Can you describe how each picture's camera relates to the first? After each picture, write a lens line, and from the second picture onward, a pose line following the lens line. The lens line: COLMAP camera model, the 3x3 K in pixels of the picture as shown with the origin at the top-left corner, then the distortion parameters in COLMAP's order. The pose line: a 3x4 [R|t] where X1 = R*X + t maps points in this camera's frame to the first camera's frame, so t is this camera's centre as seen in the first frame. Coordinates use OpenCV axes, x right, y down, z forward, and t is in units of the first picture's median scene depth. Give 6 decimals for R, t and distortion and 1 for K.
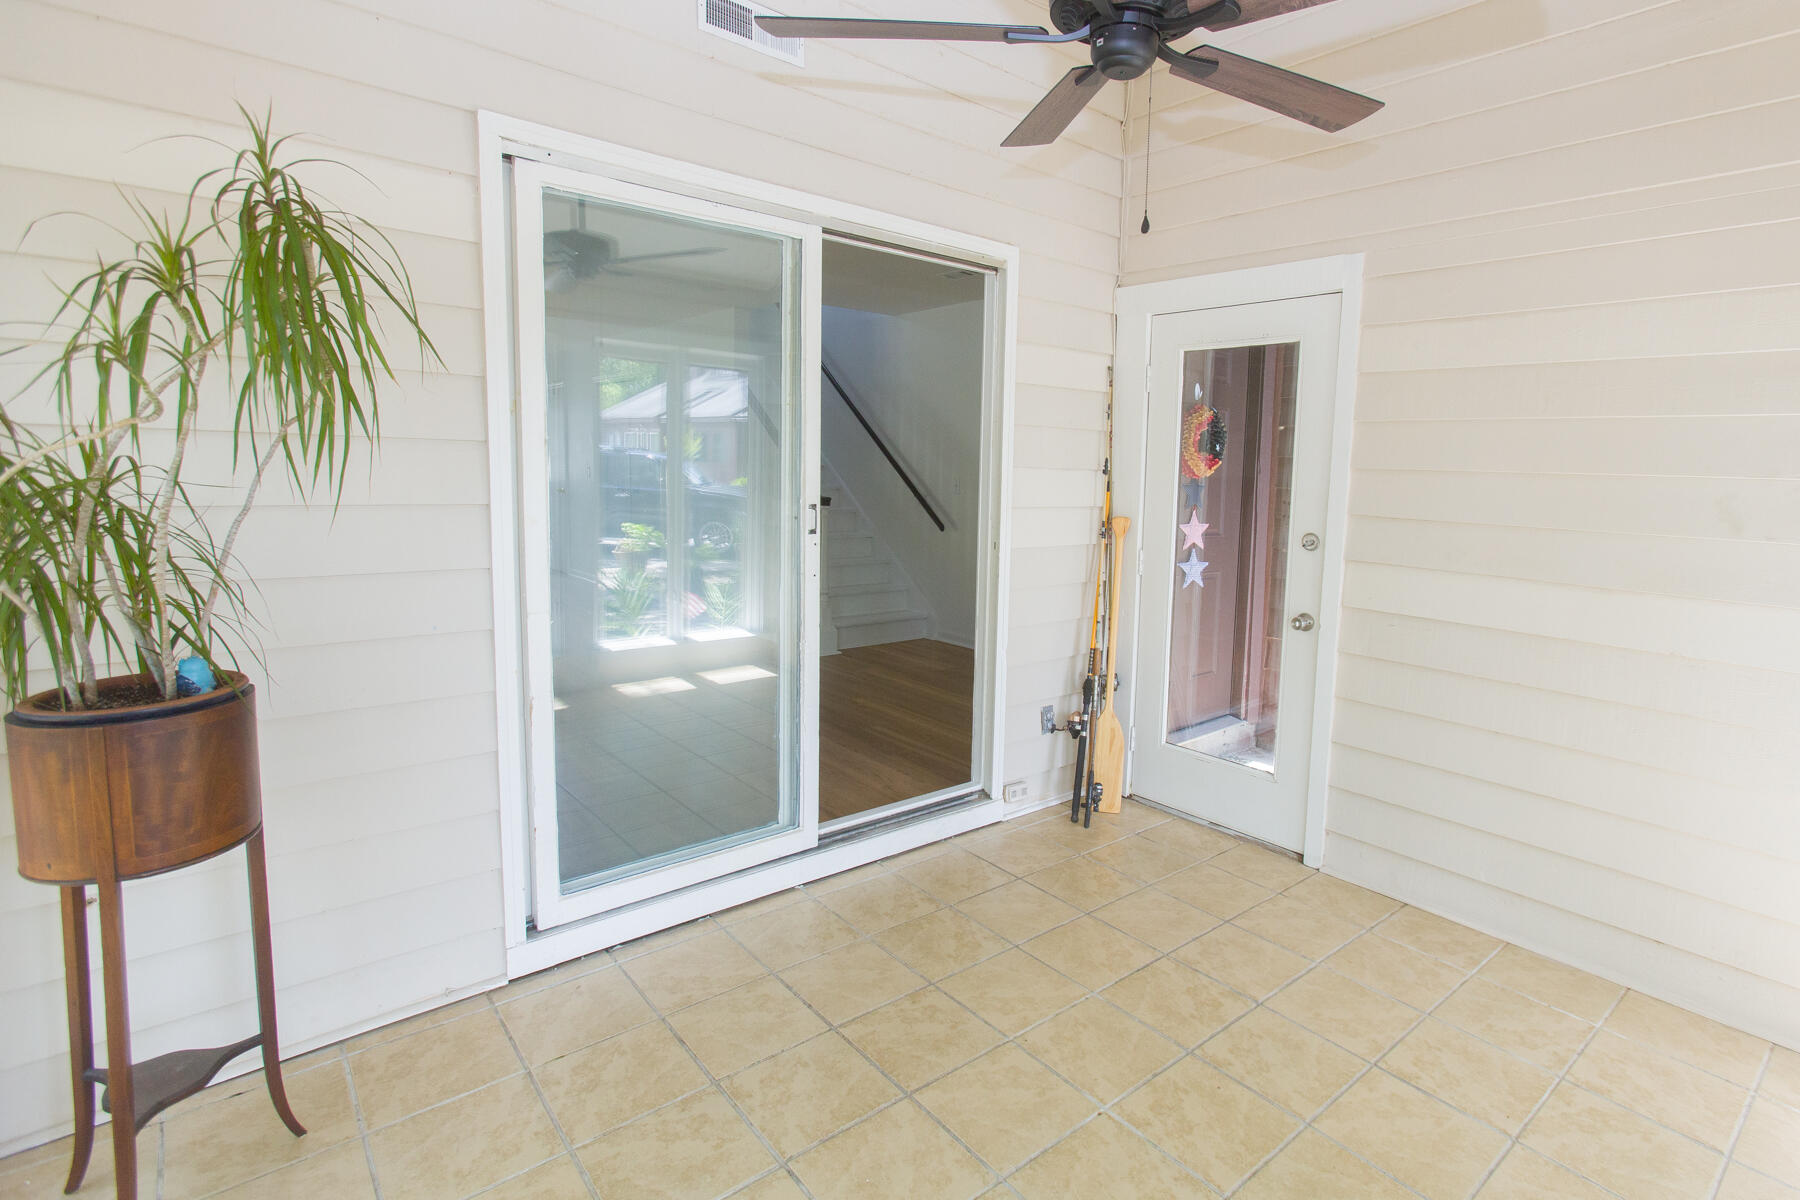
lens RADIAL K [[899.7, 0, 989.0], [0, 899.7, 555.5], [0, 0, 1]] dist [-0.023413, 0.019999]
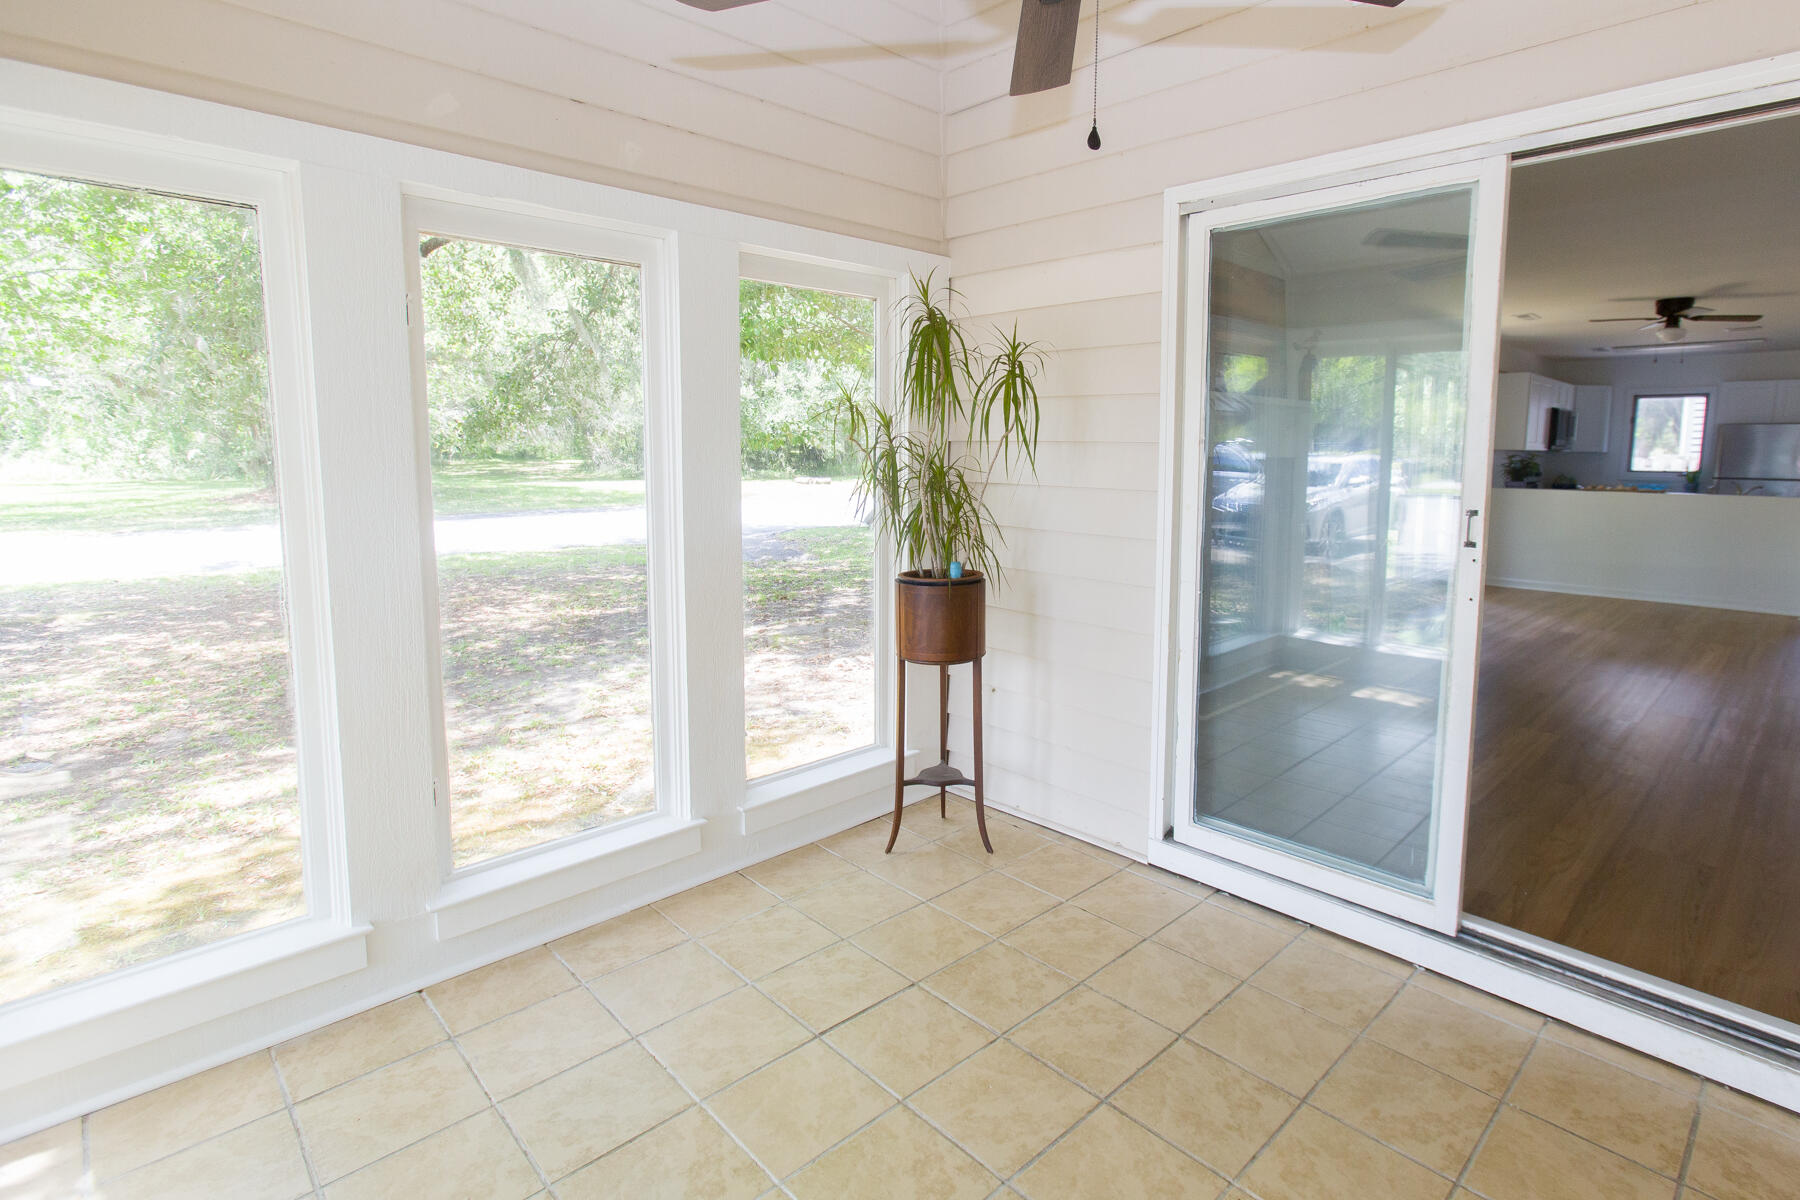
lens RADIAL K [[899.7, 0, 989.0], [0, 899.7, 555.5], [0, 0, 1]] dist [-0.023413, 0.019999]
pose [[0.071483, 0.087739, -0.993575, 0.681280], [-0.106759, 0.991074, 0.079837, -0.040820], [0.991712, 0.100366, 0.080211, 0.616984]]
